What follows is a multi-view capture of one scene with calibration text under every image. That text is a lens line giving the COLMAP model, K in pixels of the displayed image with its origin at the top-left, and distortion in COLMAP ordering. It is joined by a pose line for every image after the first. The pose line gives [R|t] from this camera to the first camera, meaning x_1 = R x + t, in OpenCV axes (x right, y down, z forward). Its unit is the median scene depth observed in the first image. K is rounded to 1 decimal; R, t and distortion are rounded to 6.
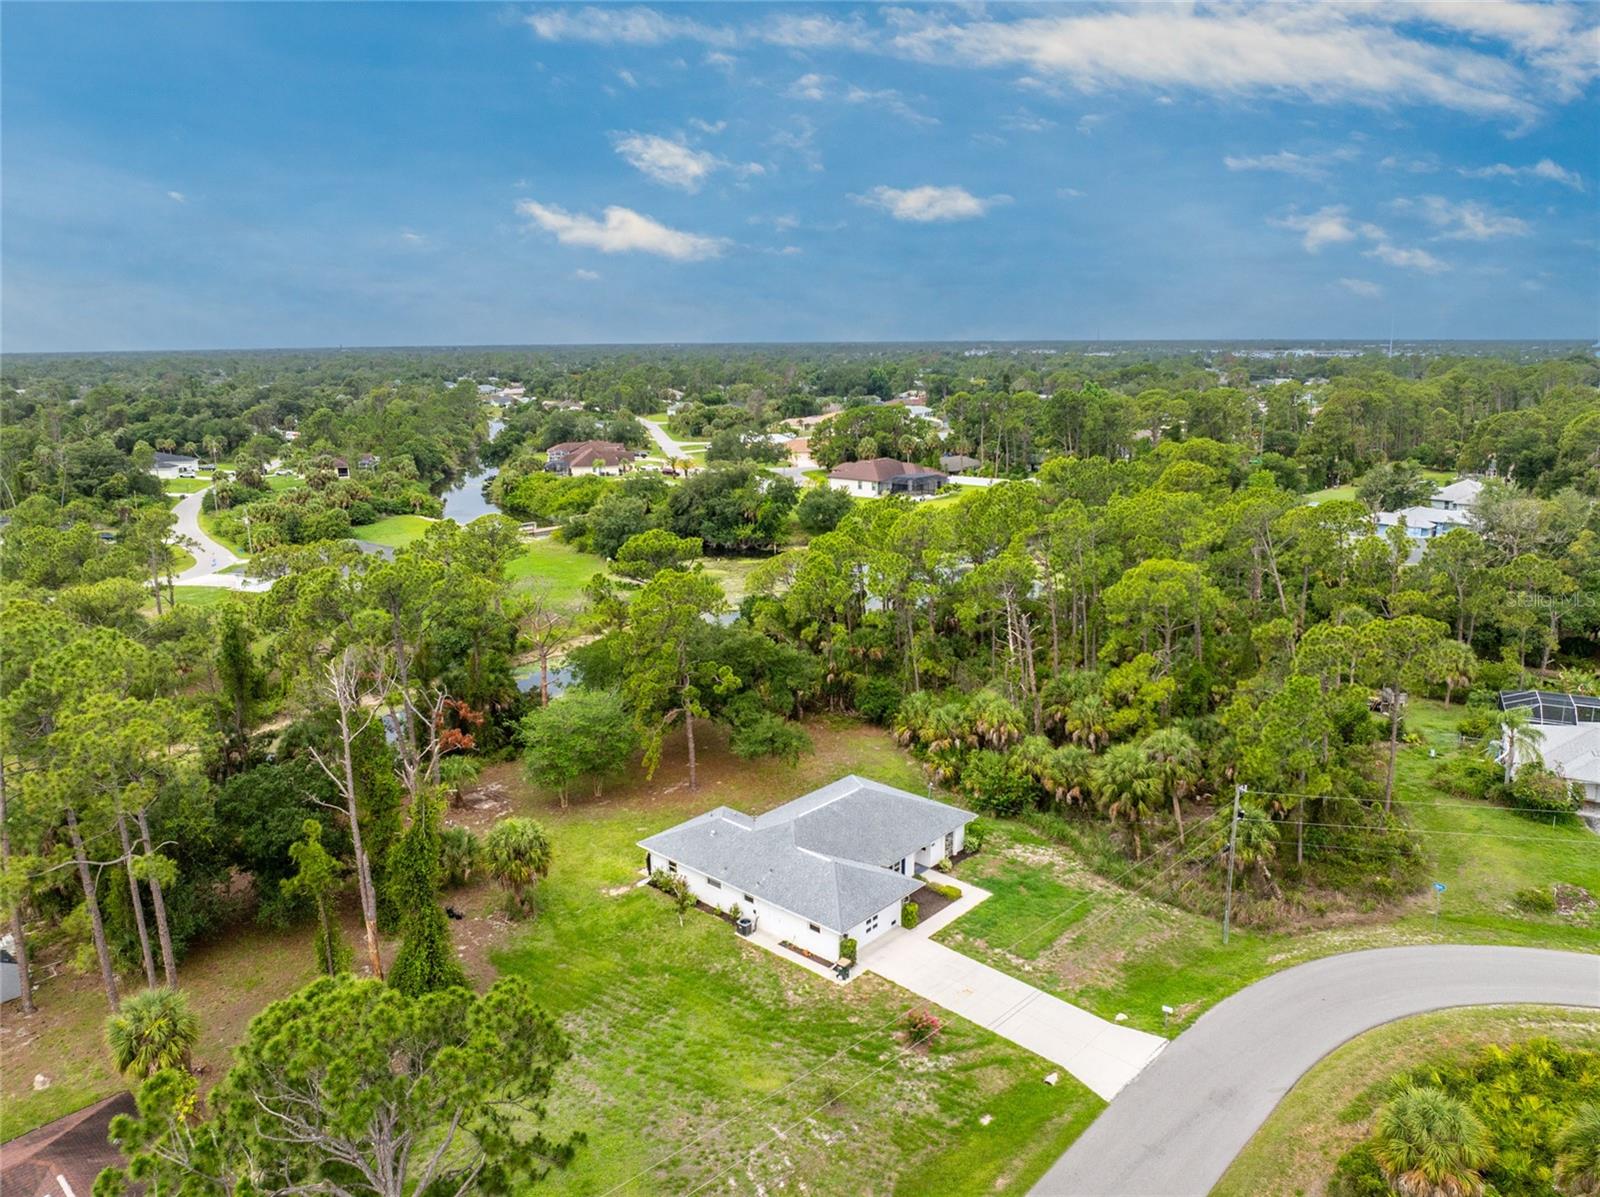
lens RADIAL K [[1126.6, 0, 812.6], [0, 1126.6, 590.7], [0, 0, 1]] dist [-0.041738, 0.014882]
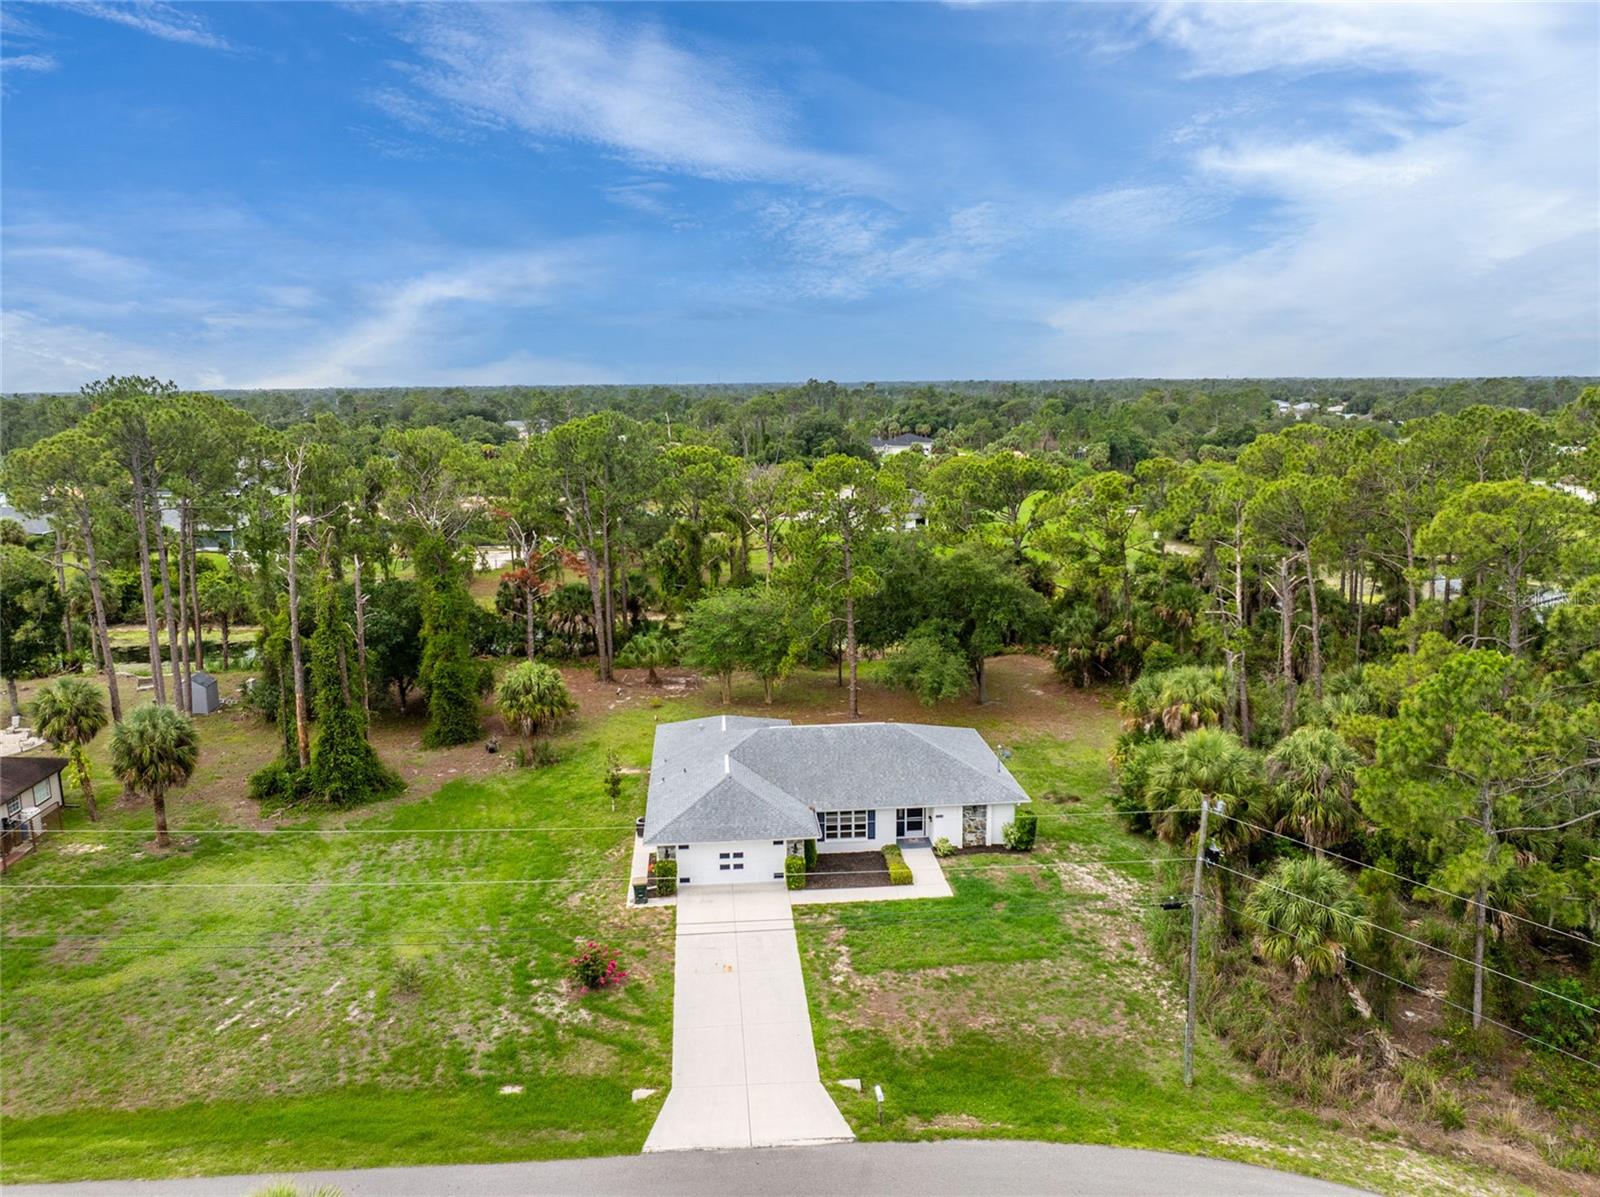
lens RADIAL K [[1126.6, 0, 806.7], [0, 1126.6, 593.8], [0, 0, 1]] dist [-0.041738, 0.014882]
pose [[0.733572, 0.128015, -0.667447, 0.449057], [-0.145571, 0.988903, 0.029677, 0.065400], [0.663839, 0.075391, 0.744066, 0.344726]]
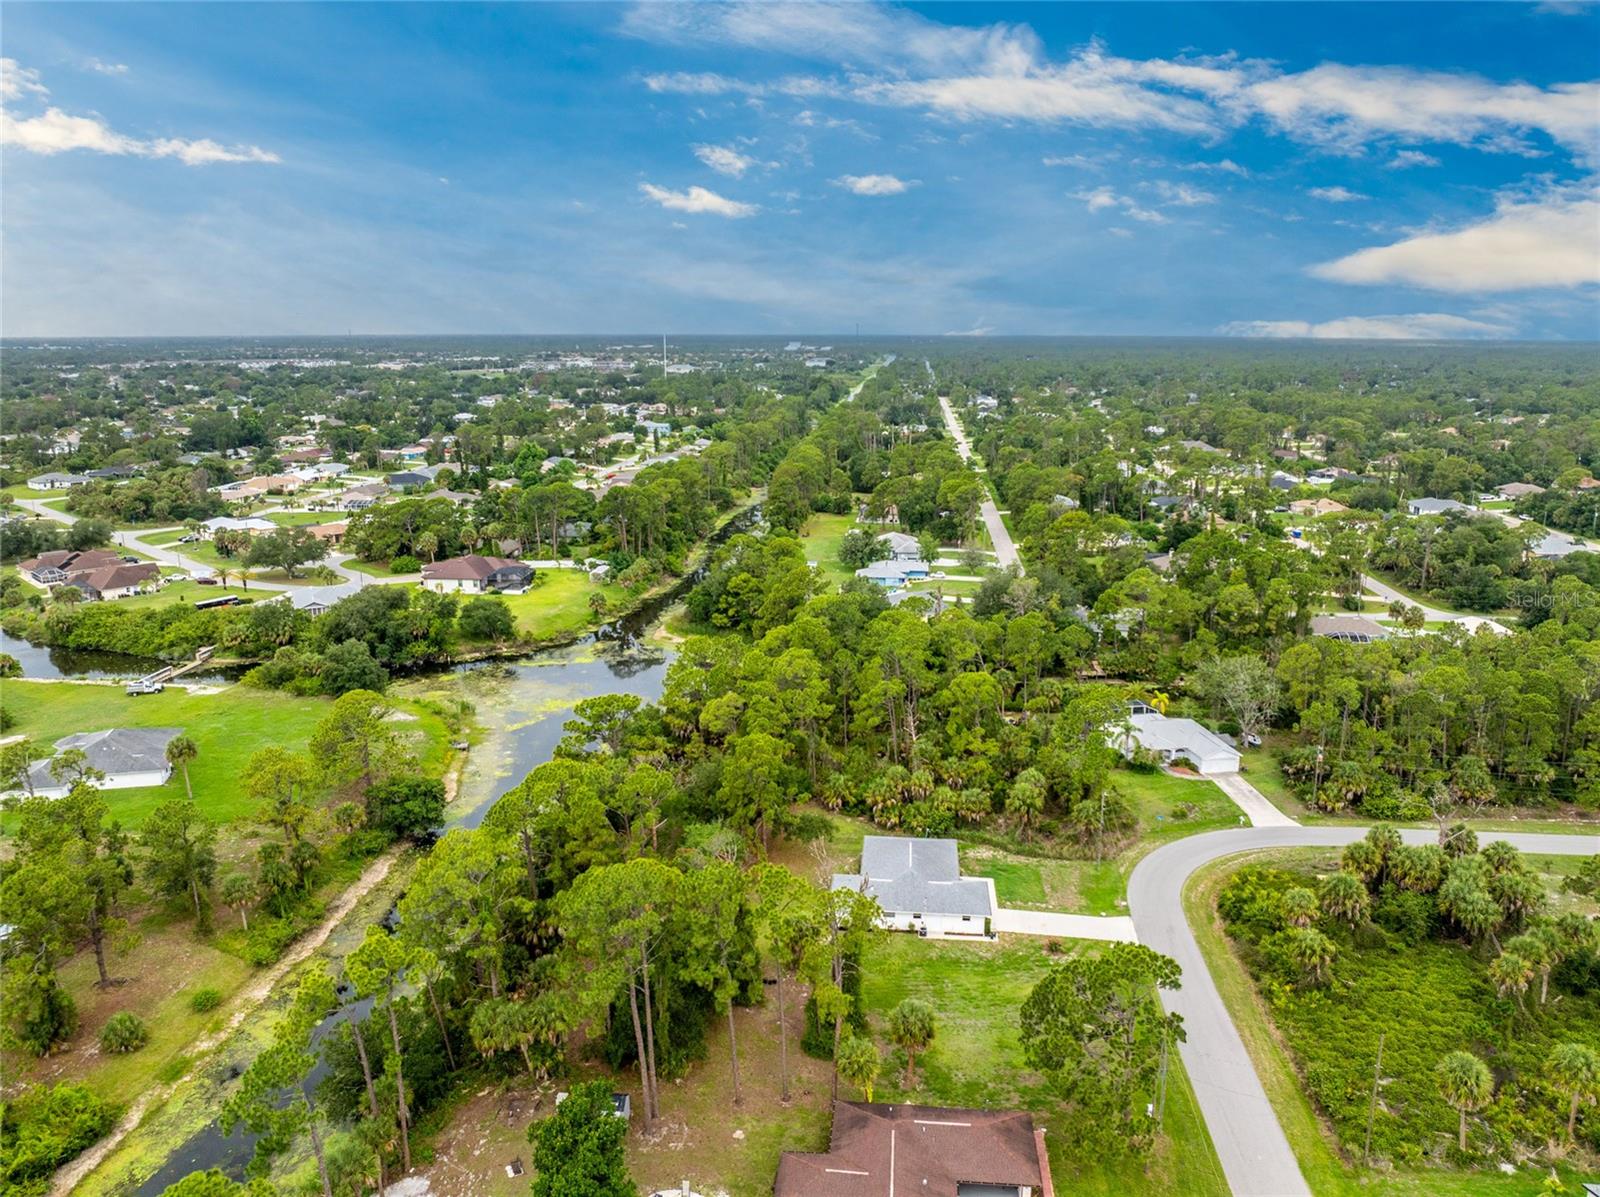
lens RADIAL K [[1126.6, 0, 802.8], [0, 1126.6, 596.4], [0, 0, 1]] dist [-0.041738, 0.014882]
pose [[0.804871, -0.127794, 0.579526, -0.941377], [0.119720, 0.991426, 0.052352, -0.279863], [-0.581248, 0.027244, 0.813270, -0.295238]]
